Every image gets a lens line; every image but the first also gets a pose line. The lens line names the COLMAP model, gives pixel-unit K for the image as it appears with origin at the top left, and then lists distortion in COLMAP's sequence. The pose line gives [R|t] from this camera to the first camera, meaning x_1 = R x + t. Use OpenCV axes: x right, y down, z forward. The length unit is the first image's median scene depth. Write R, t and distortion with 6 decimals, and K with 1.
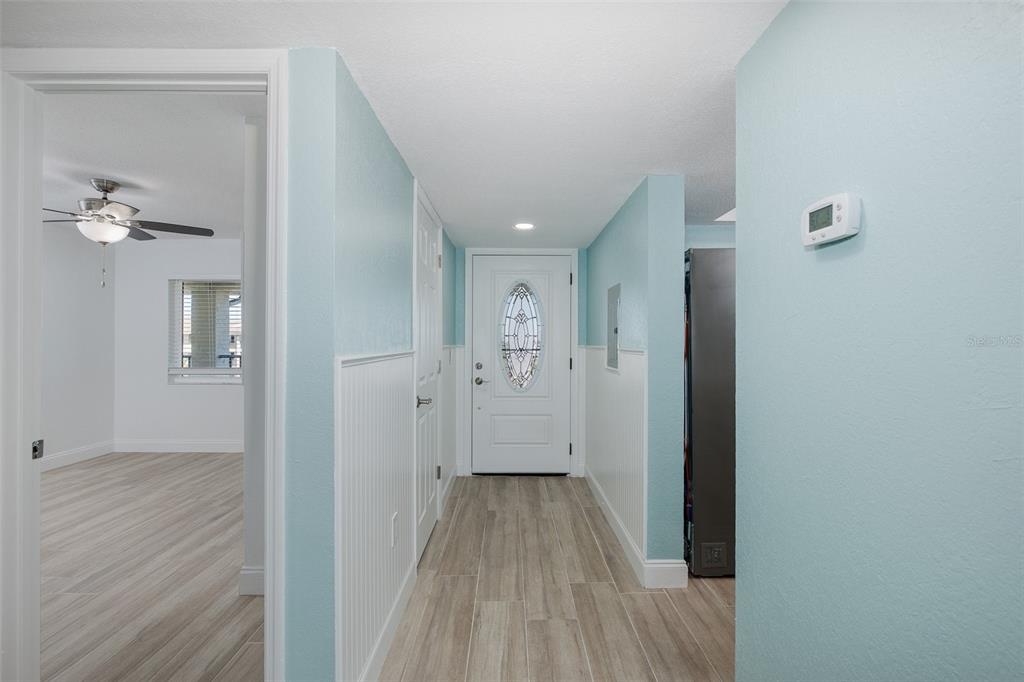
lens RADIAL K [[458.8, 0, 518.2], [0, 458.8, 343.2], [0, 0, 1]] dist [-0.007737, 0.001033]
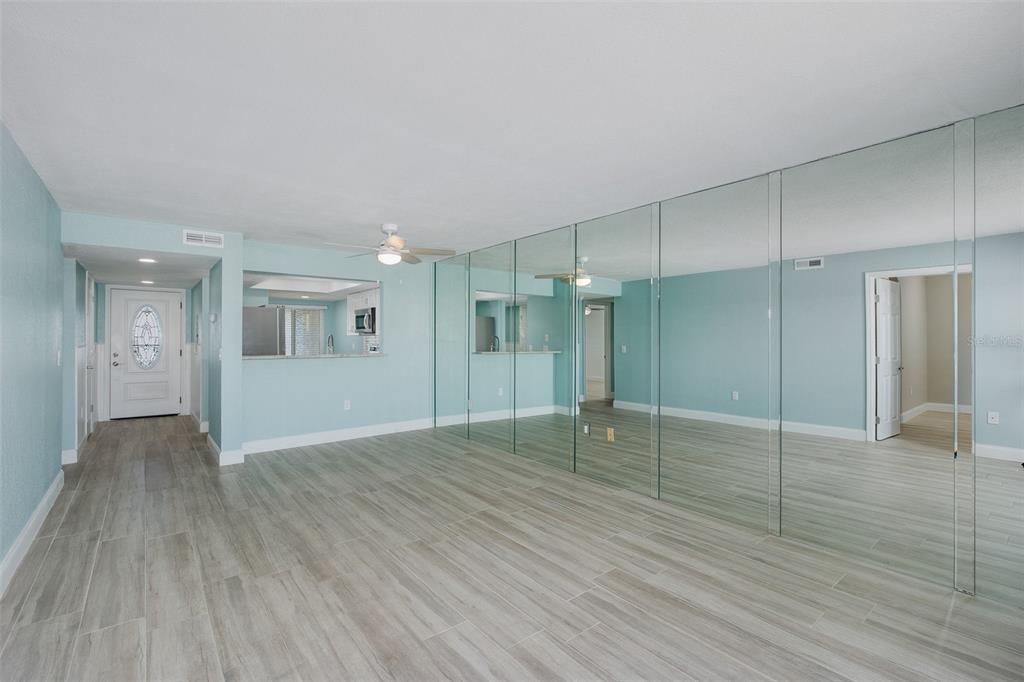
lens RADIAL K [[458.8, 0, 511.2], [0, 458.8, 340.7], [0, 0, 1]] dist [-0.007737, 0.001033]
pose [[0.789384, -0.003433, 0.613890, 0.035609], [0.003418, 0.999993, 0.001196, 0.000331], [-0.613890, 0.001155, 0.789391, -1.294190]]
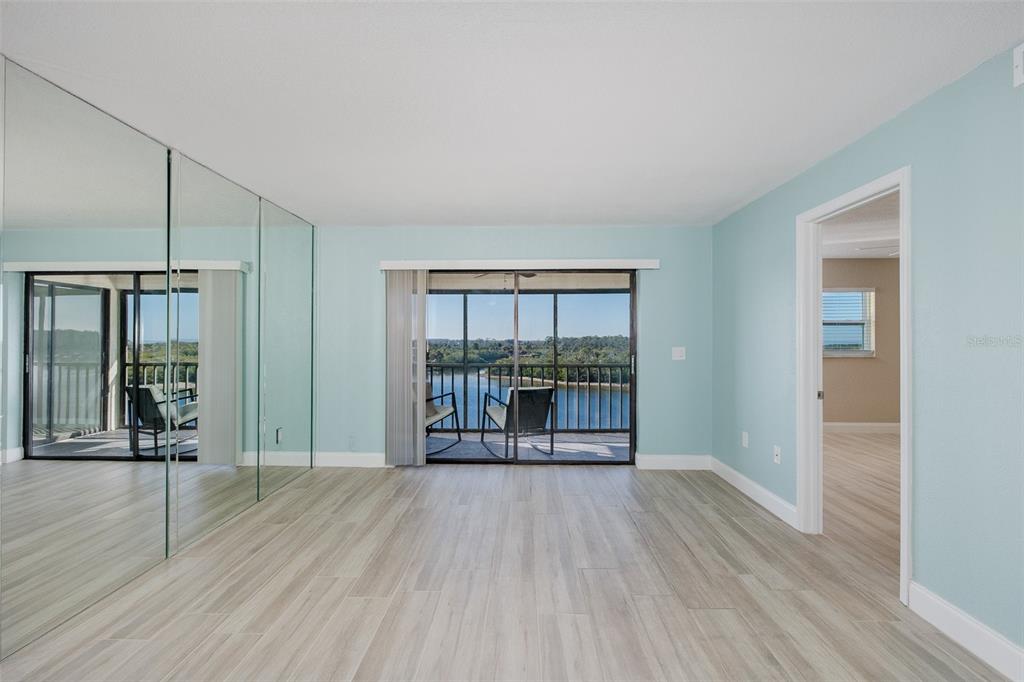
lens RADIAL K [[458.8, 0, 501.4], [0, 458.8, 338.3], [0, 0, 1]] dist [-0.007737, 0.001033]
pose [[-0.998330, -0.005896, 0.057473, 0.328318], [-0.005768, 0.999980, 0.002401, 0.004315], [-0.057486, 0.002066, -0.998344, -0.331364]]
